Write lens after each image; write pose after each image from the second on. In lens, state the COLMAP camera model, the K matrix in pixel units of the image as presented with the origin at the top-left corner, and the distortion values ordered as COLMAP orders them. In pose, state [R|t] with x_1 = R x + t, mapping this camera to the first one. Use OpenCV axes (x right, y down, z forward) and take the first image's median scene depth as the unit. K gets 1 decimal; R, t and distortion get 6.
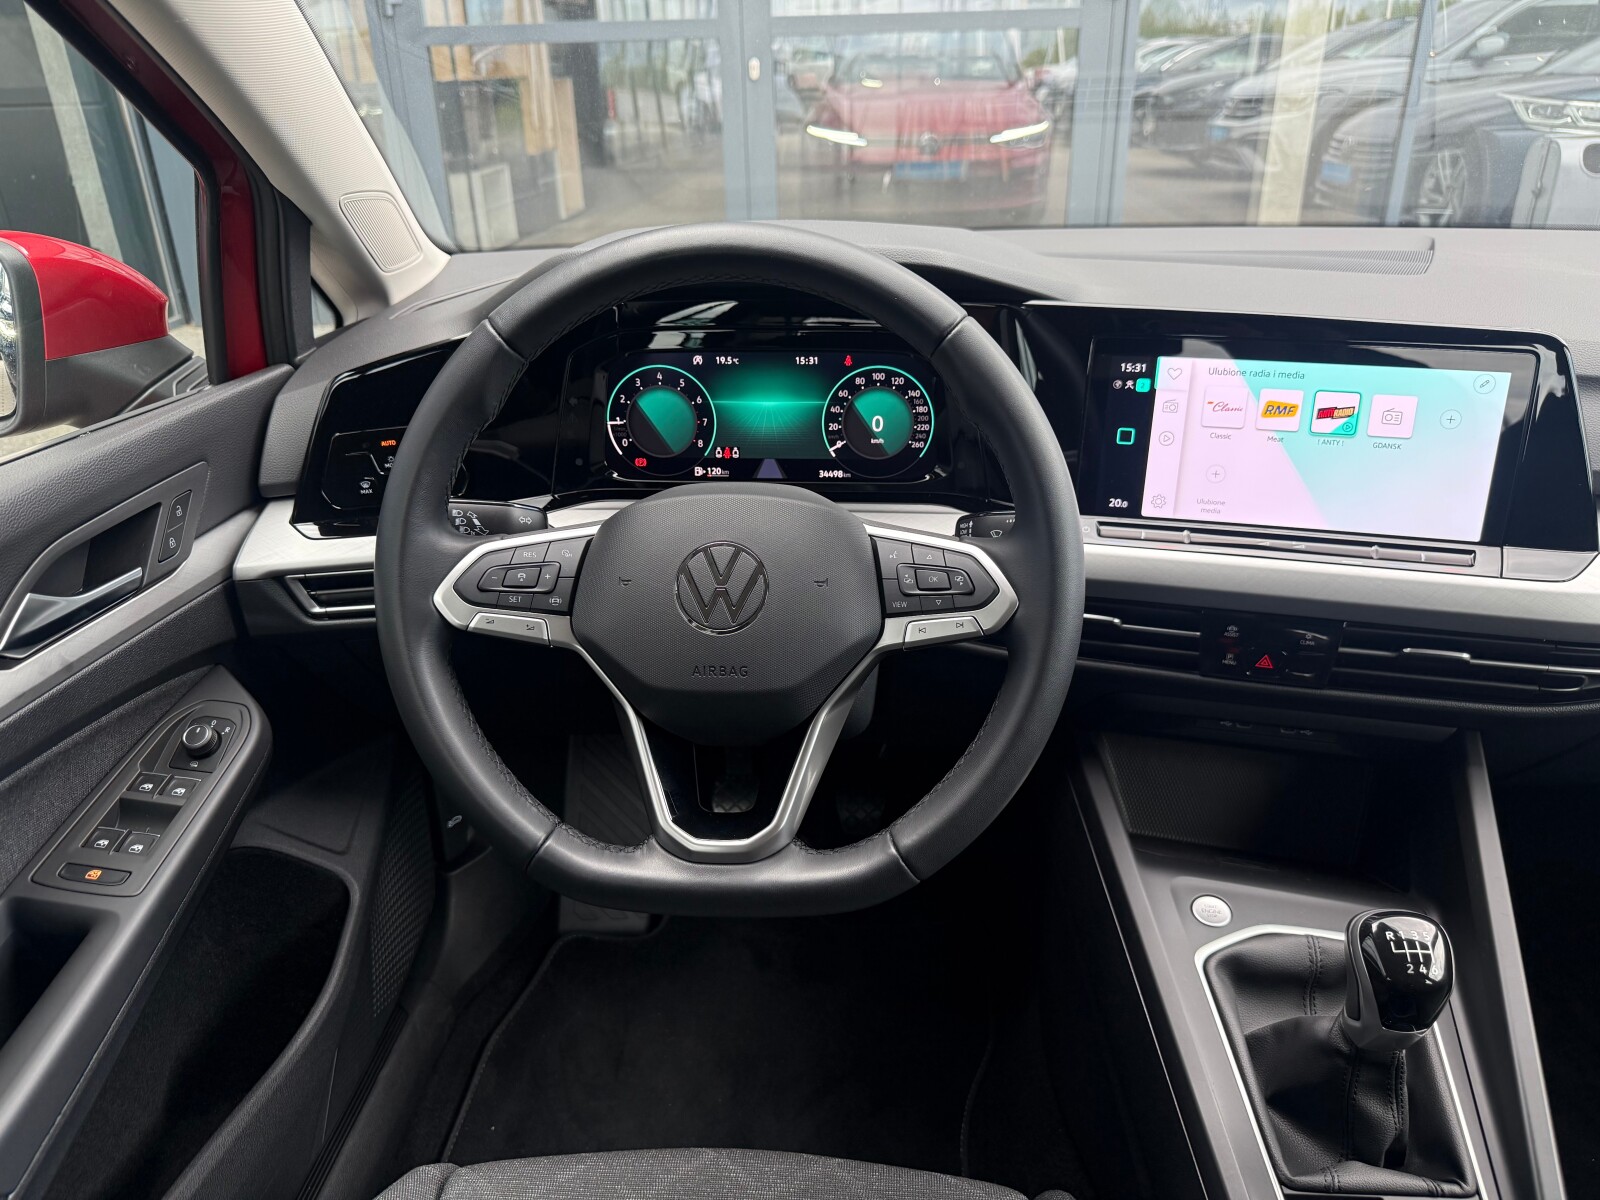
lens RADIAL K [[1114.4, 0, 805.1], [0, 1114.4, 604.3], [0, 0, 1]] dist [0.106806, -0.175233]
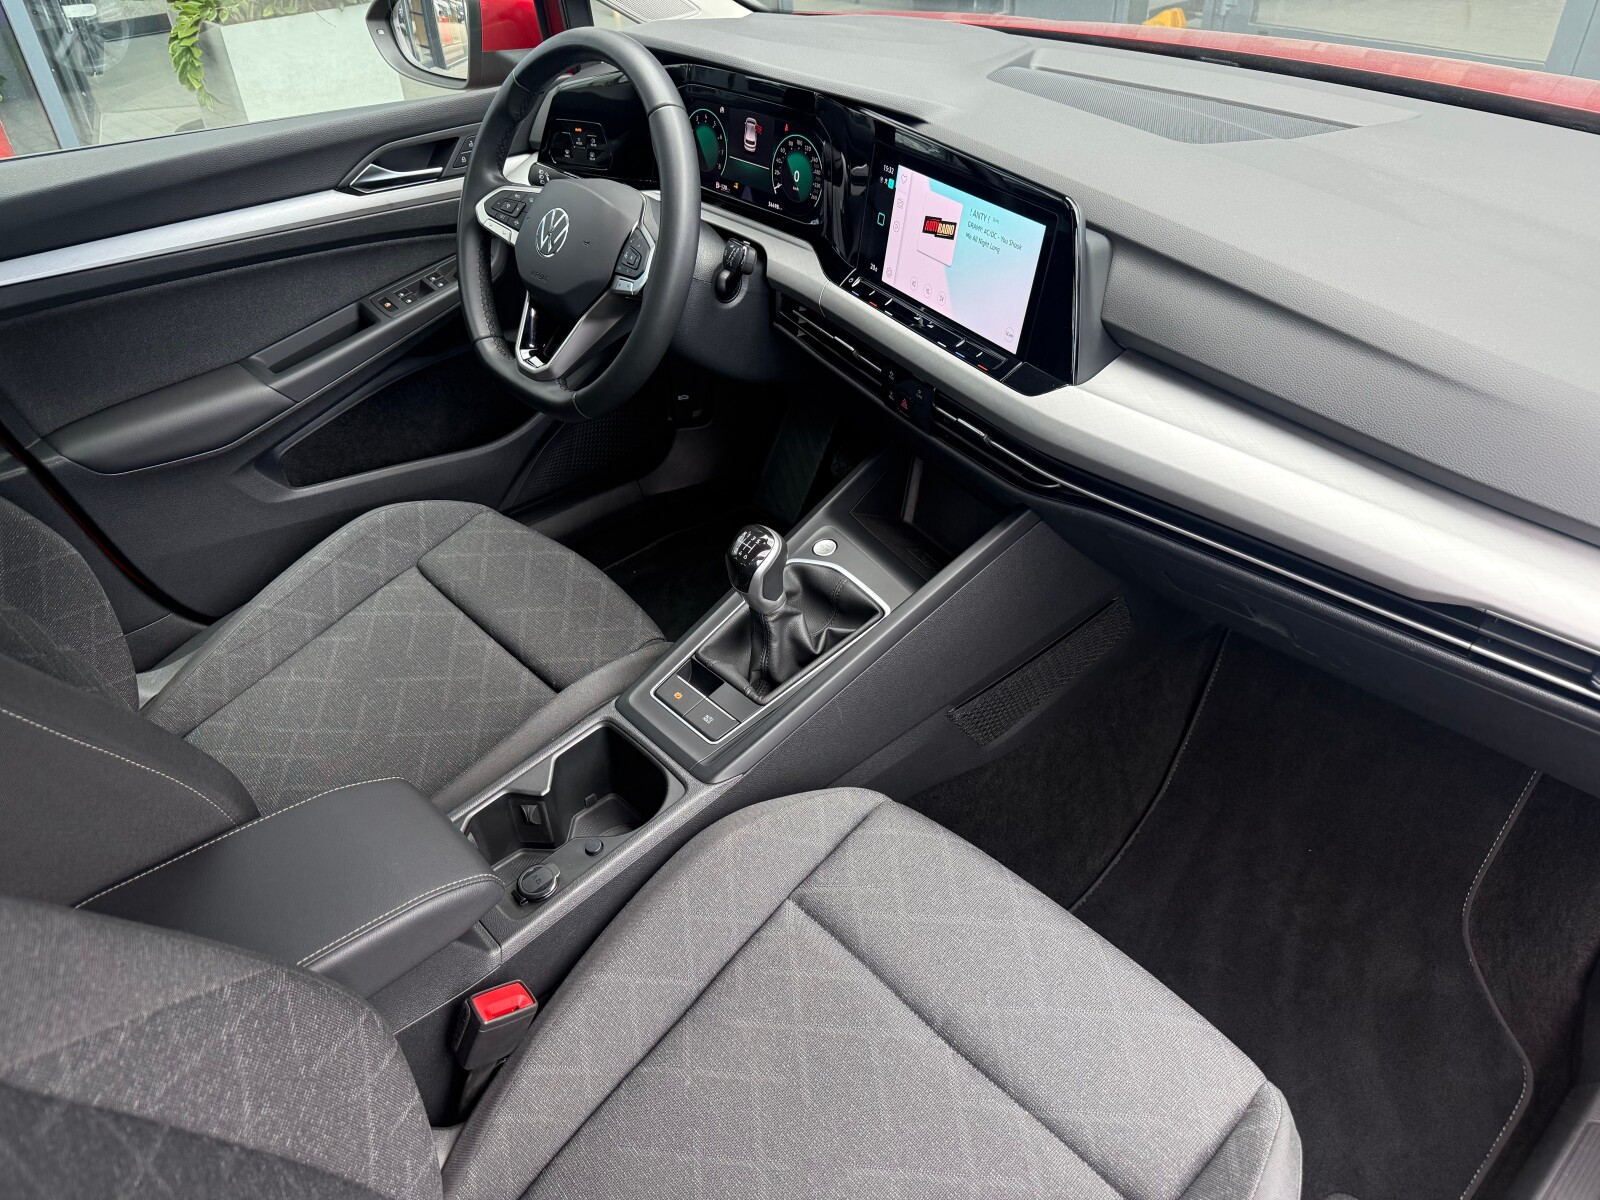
lens RADIAL K [[1114.4, 0, 805.1], [0, 1114.4, 604.3], [0, 0, 1]] dist [0.106806, -0.175233]
pose [[0.722137, 0.415076, -0.553380, 1.145324], [-0.277999, 0.906666, 0.317291, -0.126480], [0.633431, -0.075288, 0.770128, -0.183685]]
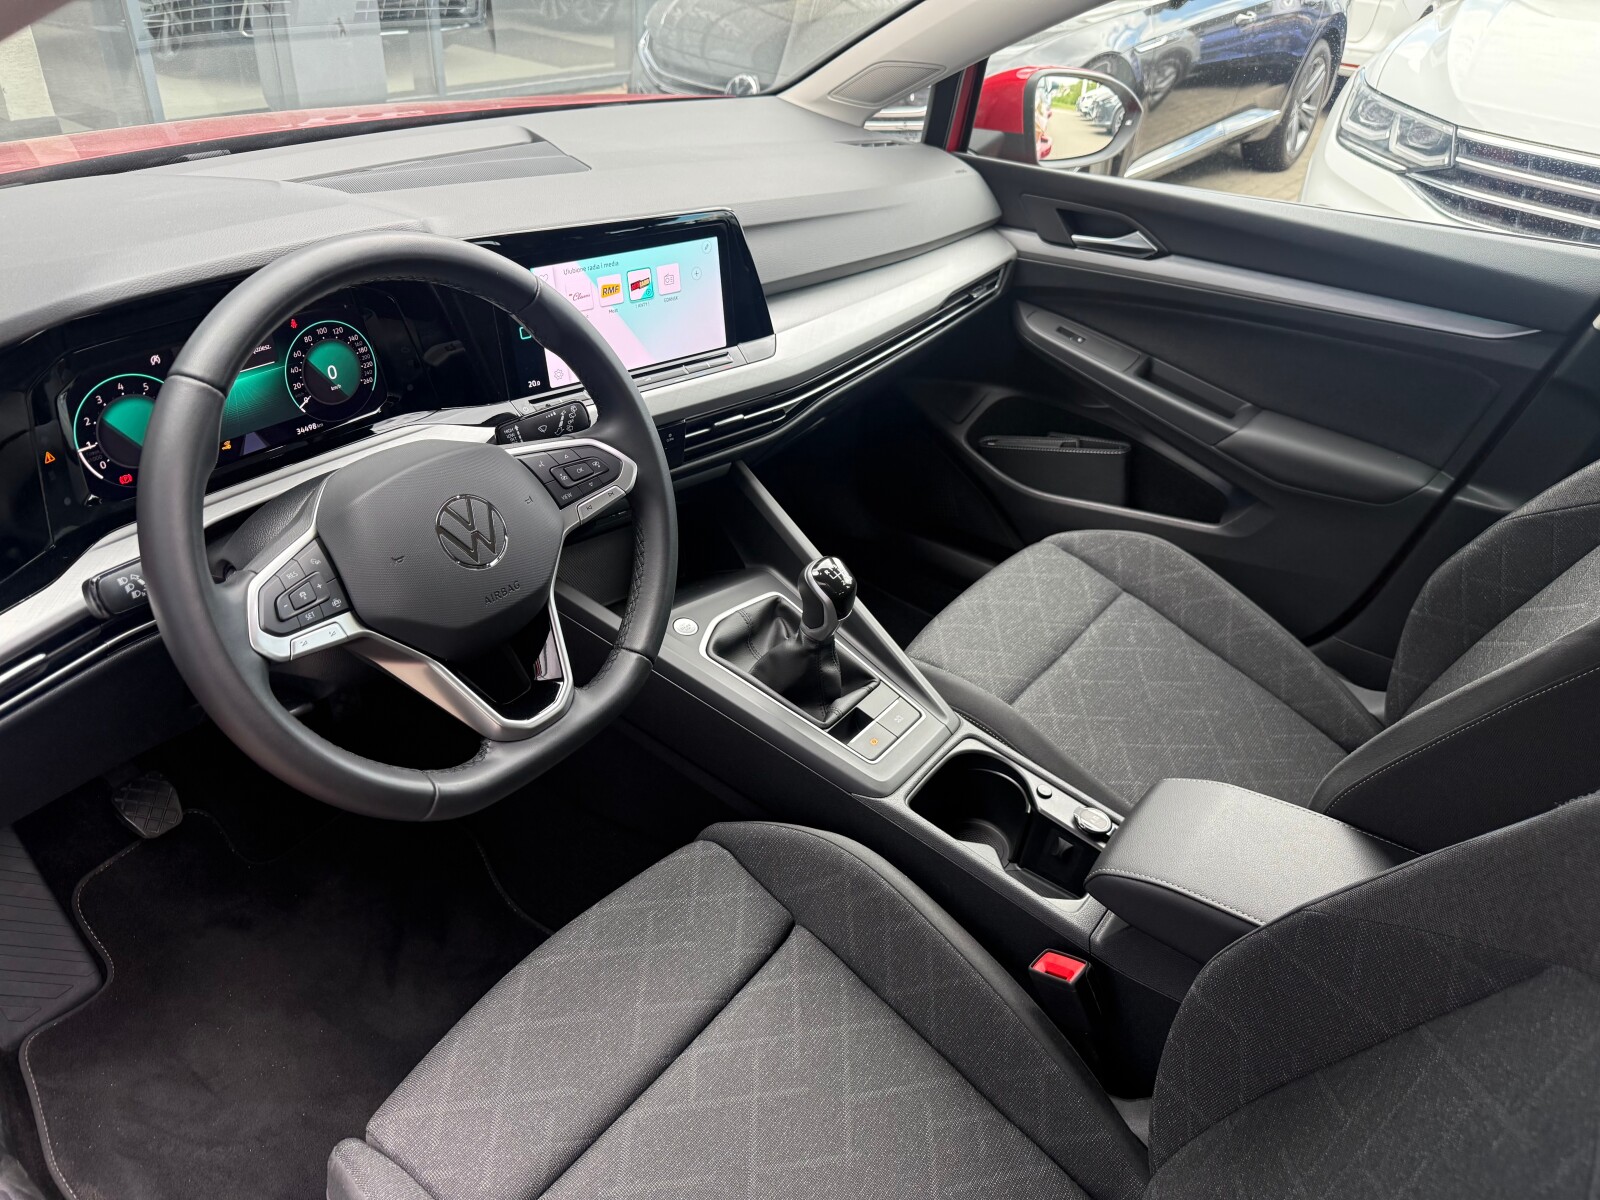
lens RADIAL K [[1143.9, 0, 807.4], [0, 1143.9, 604.6], [0, 0, 1]] dist [0.072223, -0.143284]
pose [[0.519445, -0.417124, 0.745778, -0.645745], [0.293568, 0.906752, 0.302685, -0.162908], [-0.802493, 0.061708, 0.593462, -0.039995]]
